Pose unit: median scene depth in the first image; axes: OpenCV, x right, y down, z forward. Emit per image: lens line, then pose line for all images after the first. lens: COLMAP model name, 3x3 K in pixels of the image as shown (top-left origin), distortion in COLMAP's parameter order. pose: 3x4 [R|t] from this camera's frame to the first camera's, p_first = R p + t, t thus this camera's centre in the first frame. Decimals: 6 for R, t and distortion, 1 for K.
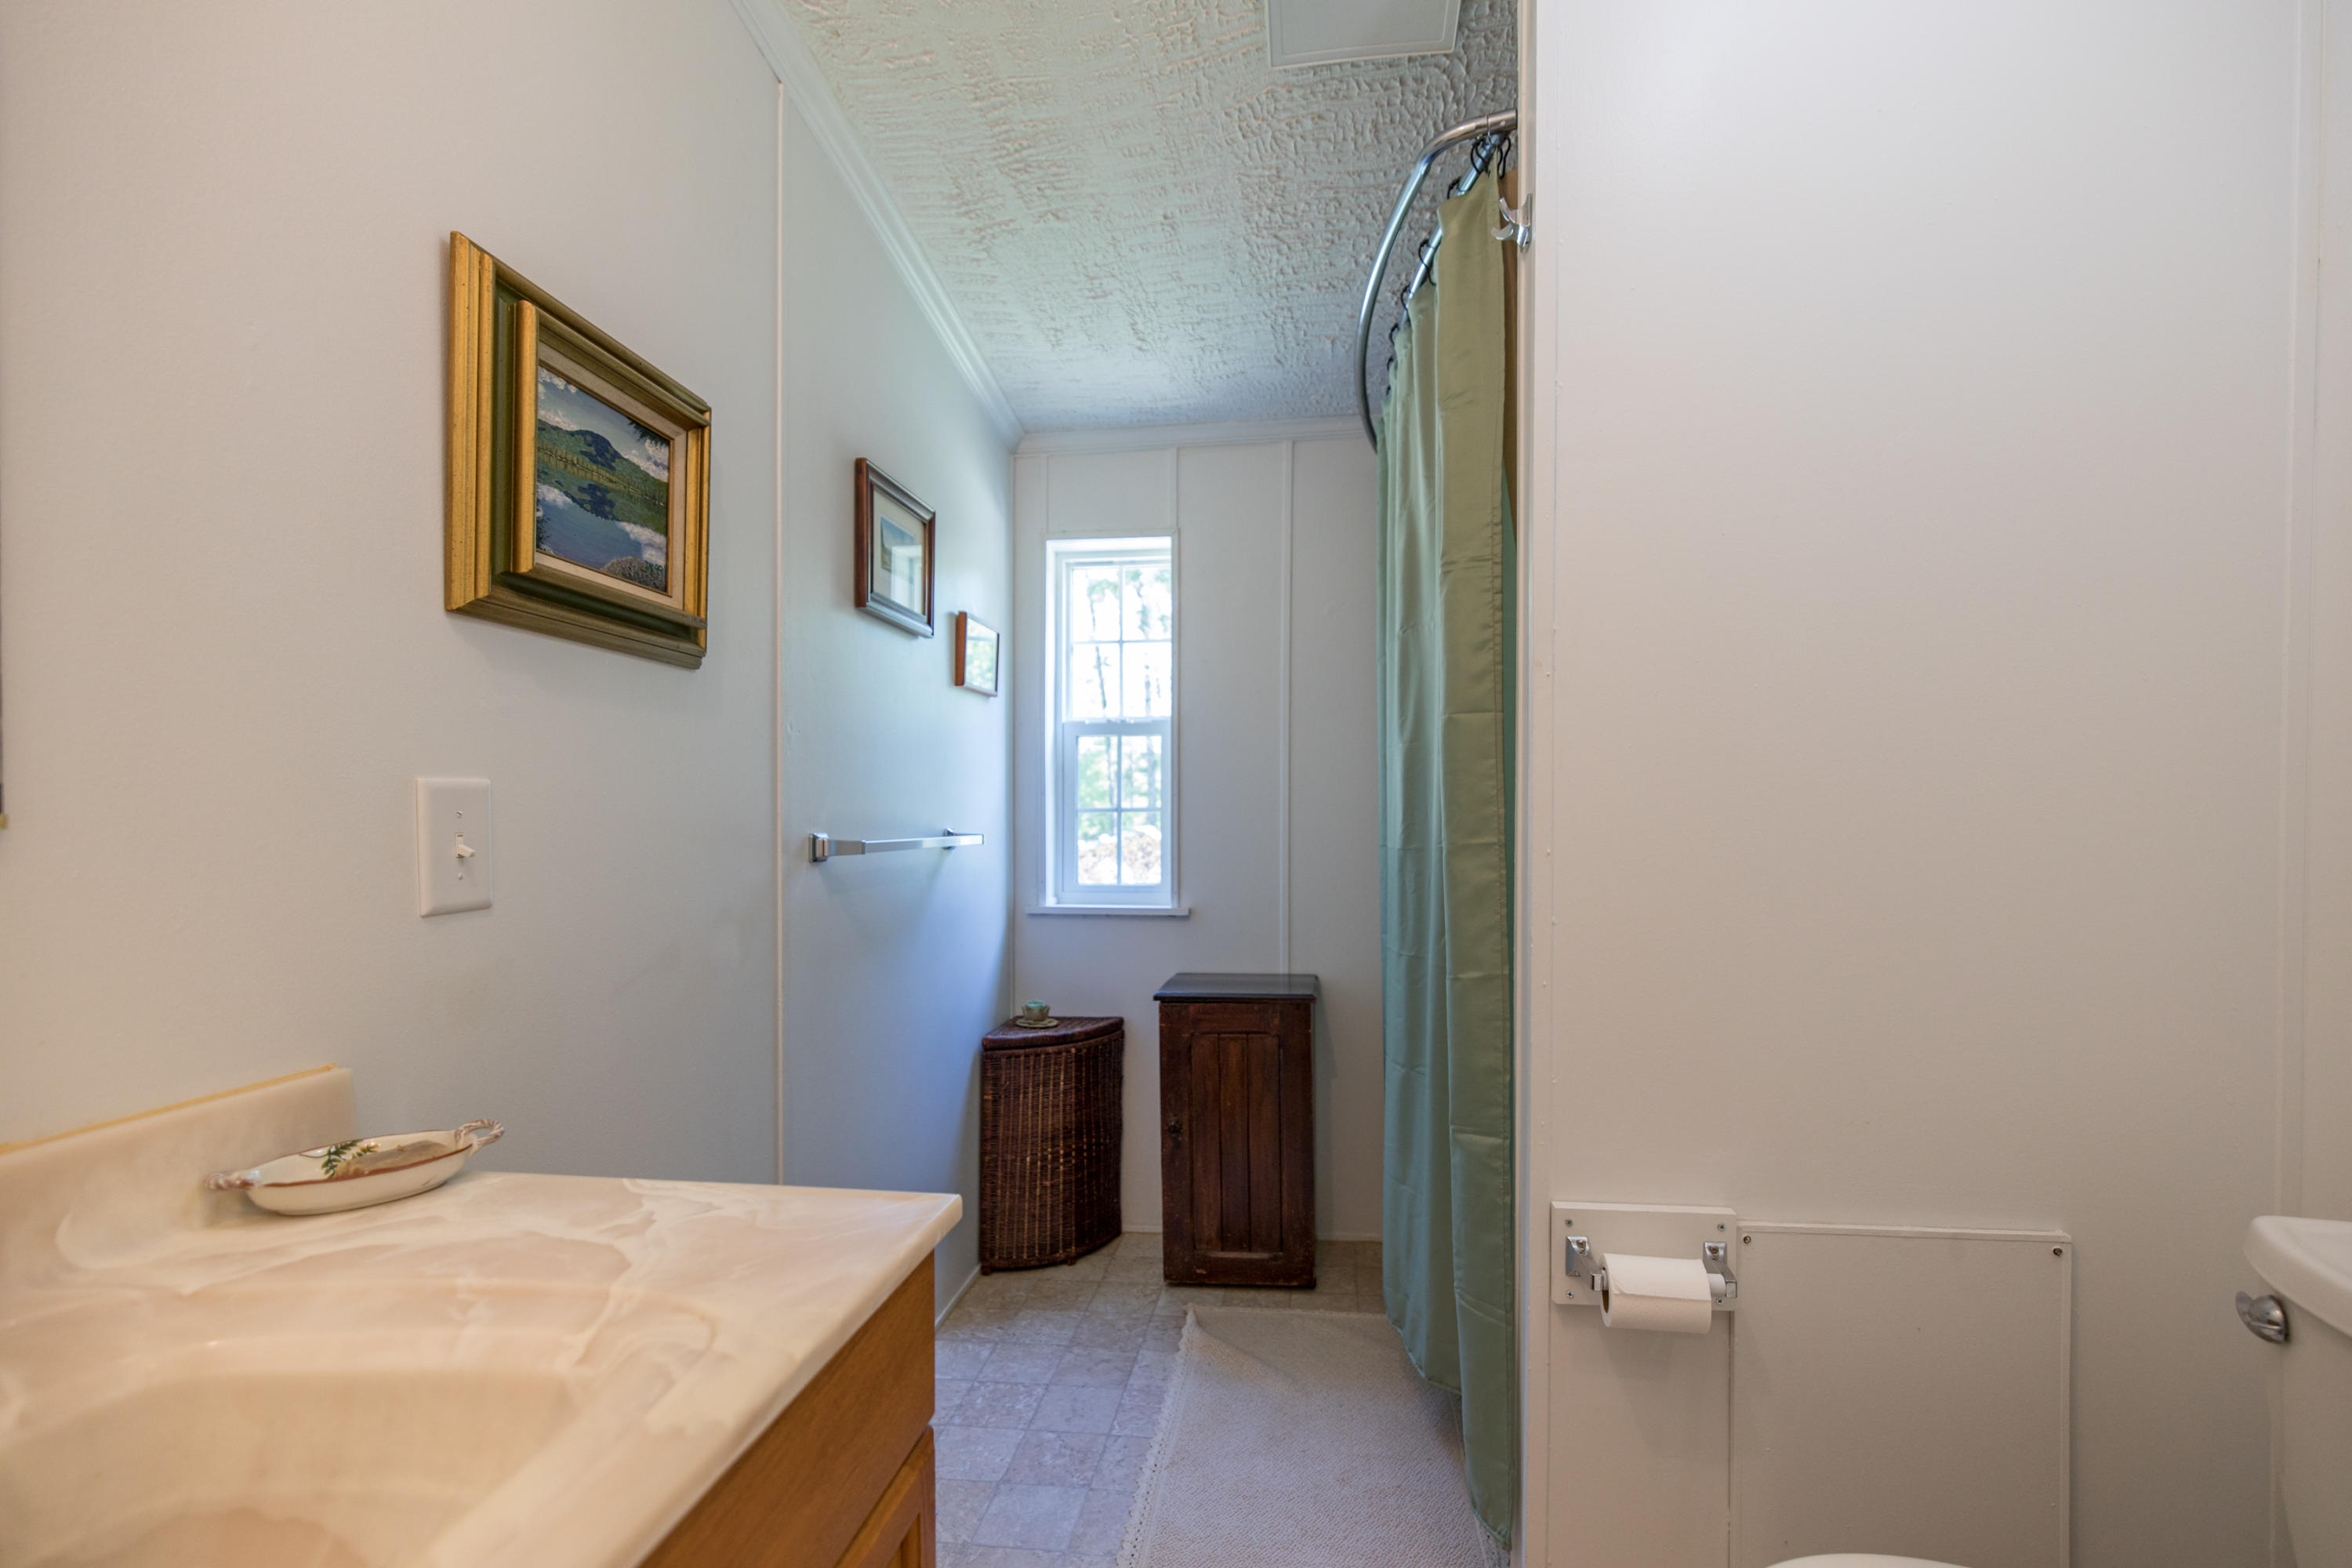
lens RADIAL K [[1038.5, 0, 1180.3], [0, 1038.5, 825.6], [0, 0, 1]] dist [-0.000185, -0.000453]
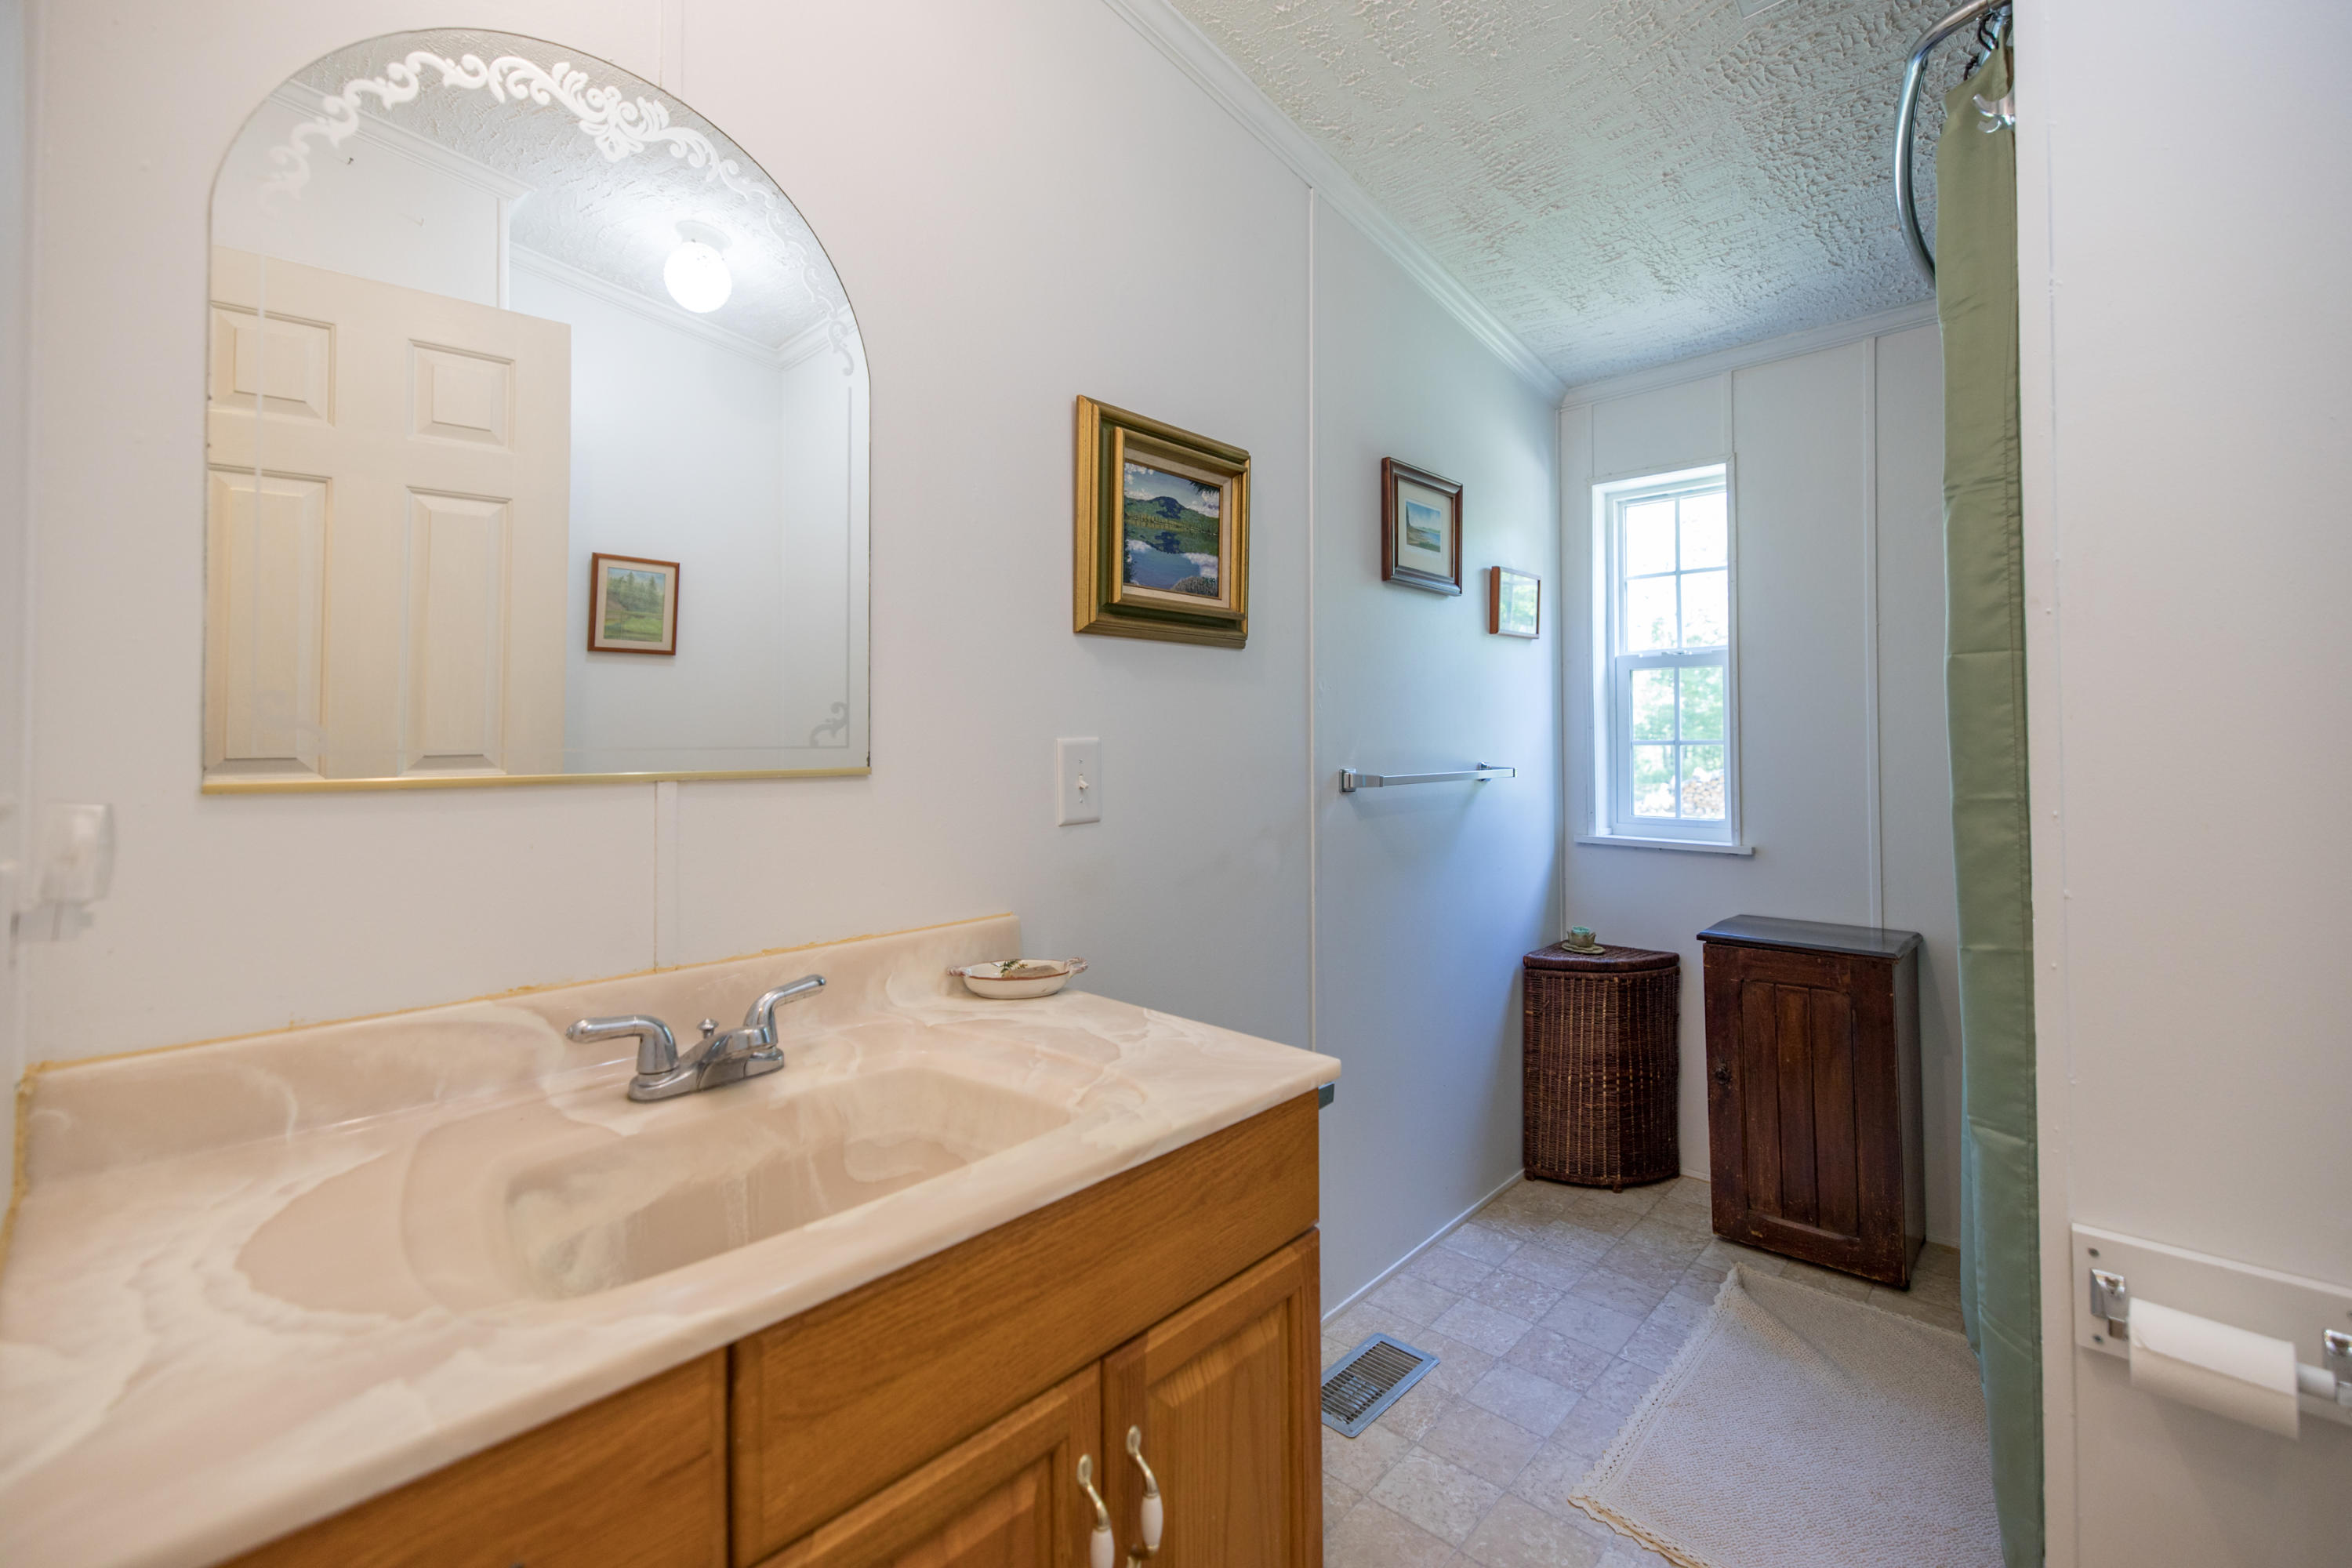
lens RADIAL K [[1004.4, 0, 1180.5], [0, 1004.4, 711.2], [0, 0, 1]] dist [0.000725, -0.000064]
pose [[0.811055, -0.014664, -0.584786, 0.185766], [-0.002984, 0.999569, -0.029203, -0.024927], [0.584962, 0.025430, 0.810662, -0.083855]]
